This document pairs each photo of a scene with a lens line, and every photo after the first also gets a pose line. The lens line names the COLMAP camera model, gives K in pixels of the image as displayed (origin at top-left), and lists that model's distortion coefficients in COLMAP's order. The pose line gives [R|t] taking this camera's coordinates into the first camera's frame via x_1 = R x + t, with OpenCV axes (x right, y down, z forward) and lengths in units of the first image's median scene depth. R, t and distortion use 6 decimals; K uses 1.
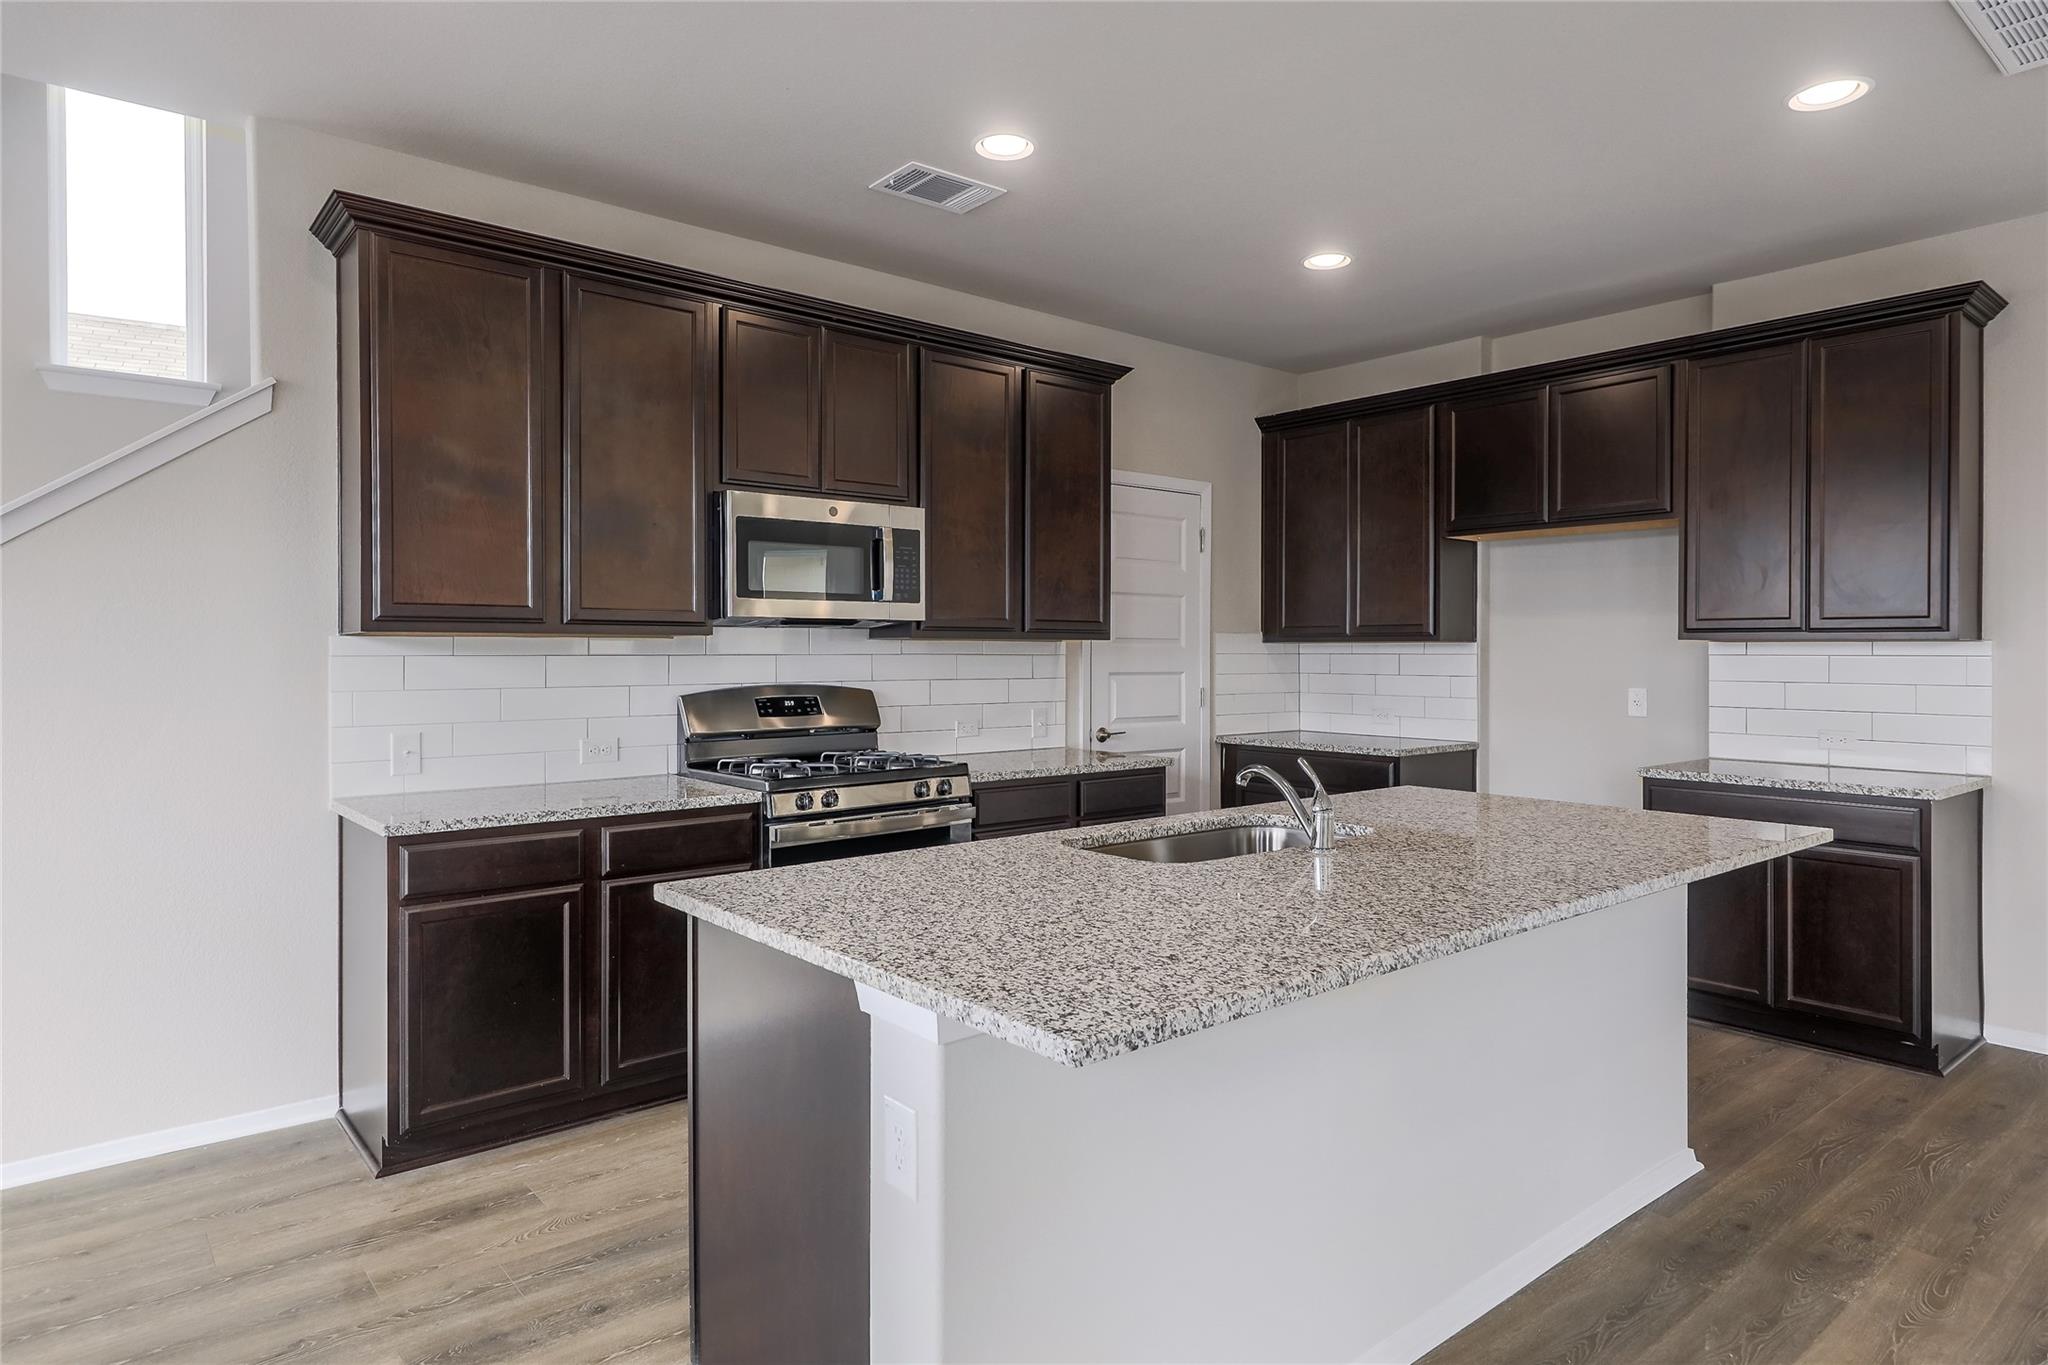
lens RADIAL K [[1183.8, 0, 1018.9], [0, 1183.8, 650.9], [0, 0, 1]] dist [0.019924, -0.000839]
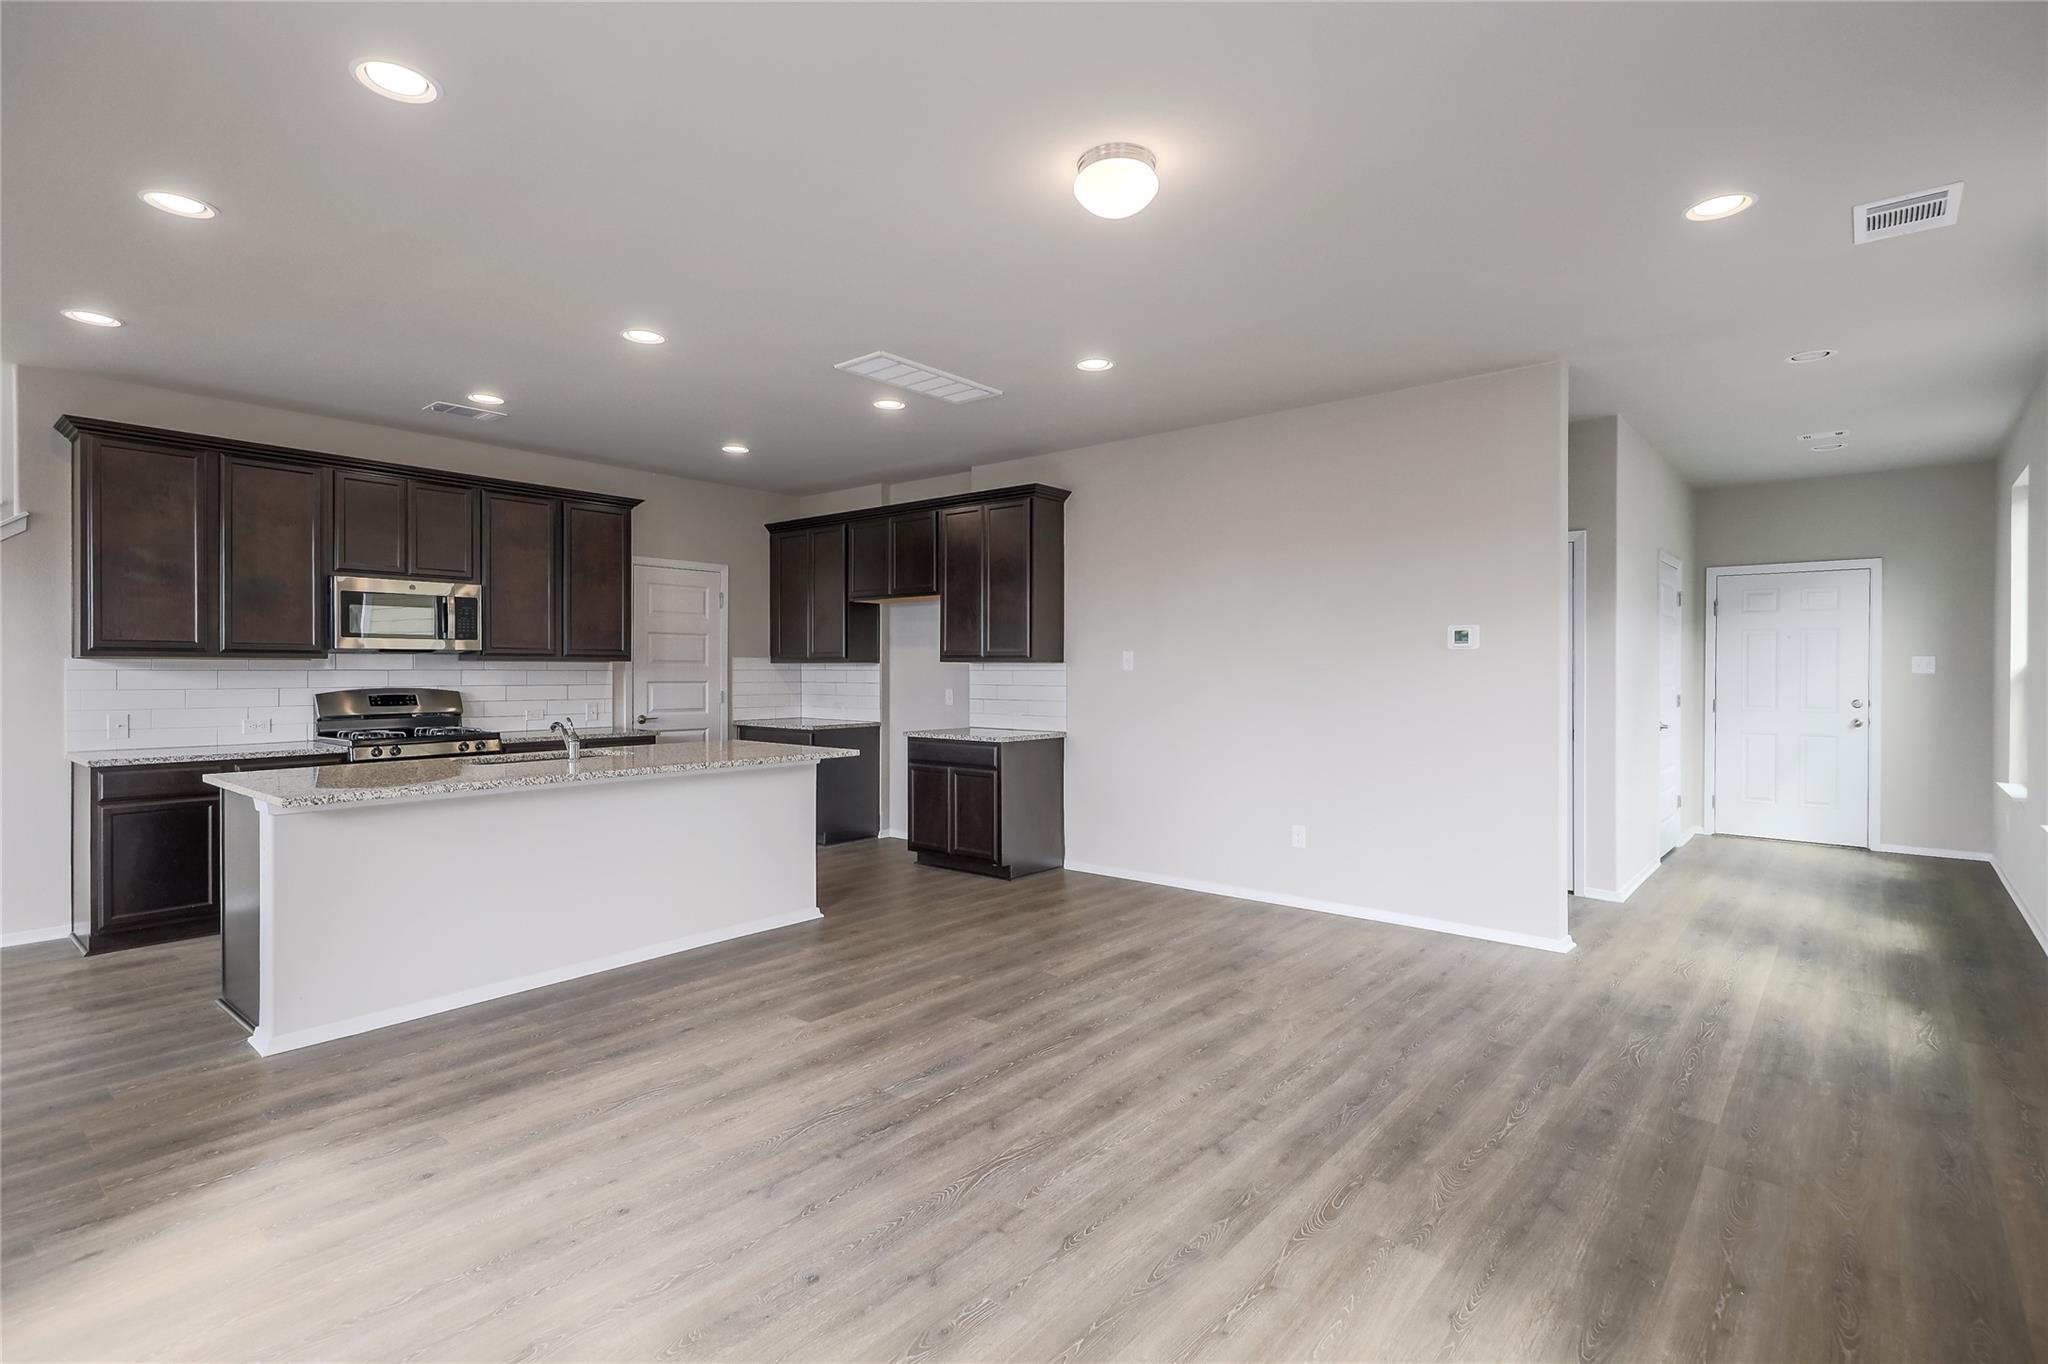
lens RADIAL K [[990.5, 0, 1029.2], [0, 990.5, 661.9], [0, 0, 1]] dist [0.010798, -0.003372]
pose [[0.984839, 0.002812, 0.173450, 0.474606], [-0.001532, 0.999971, -0.007511, 0.001356], [-0.173466, 0.007132, 0.984814, -0.580327]]
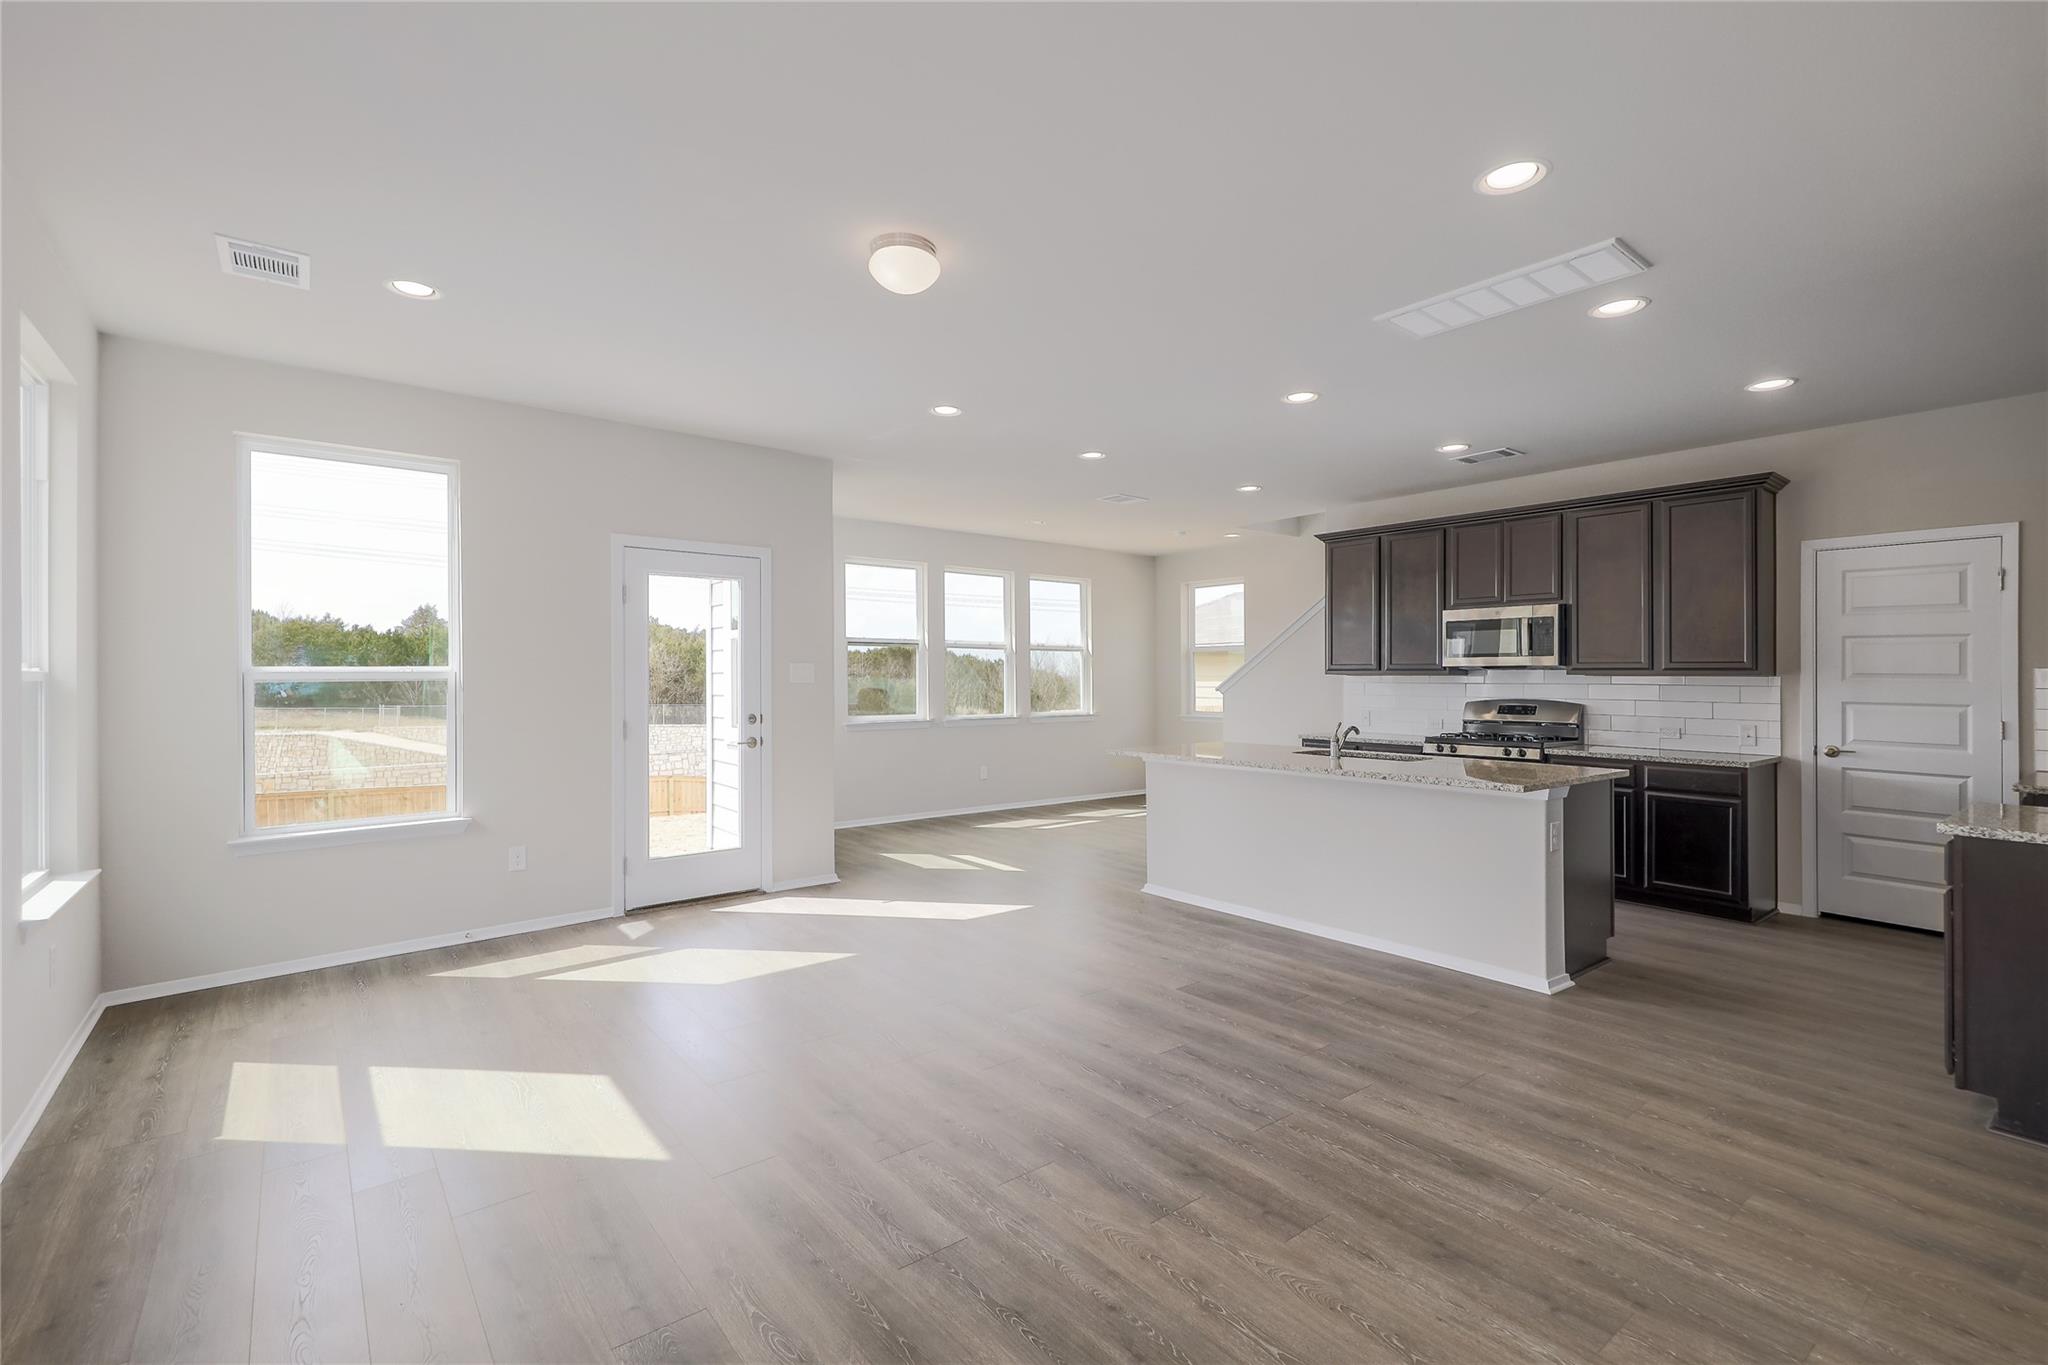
lens RADIAL K [[918.8, 0, 1027.0], [0, 918.8, 686.5], [0, 0, 1]] dist [0.034126, -0.000432]
pose [[-0.014463, 0.009780, -0.999848, 1.424273], [-0.005330, 0.999937, 0.009858, -0.003116], [0.999881, 0.005472, -0.014410, 0.221288]]
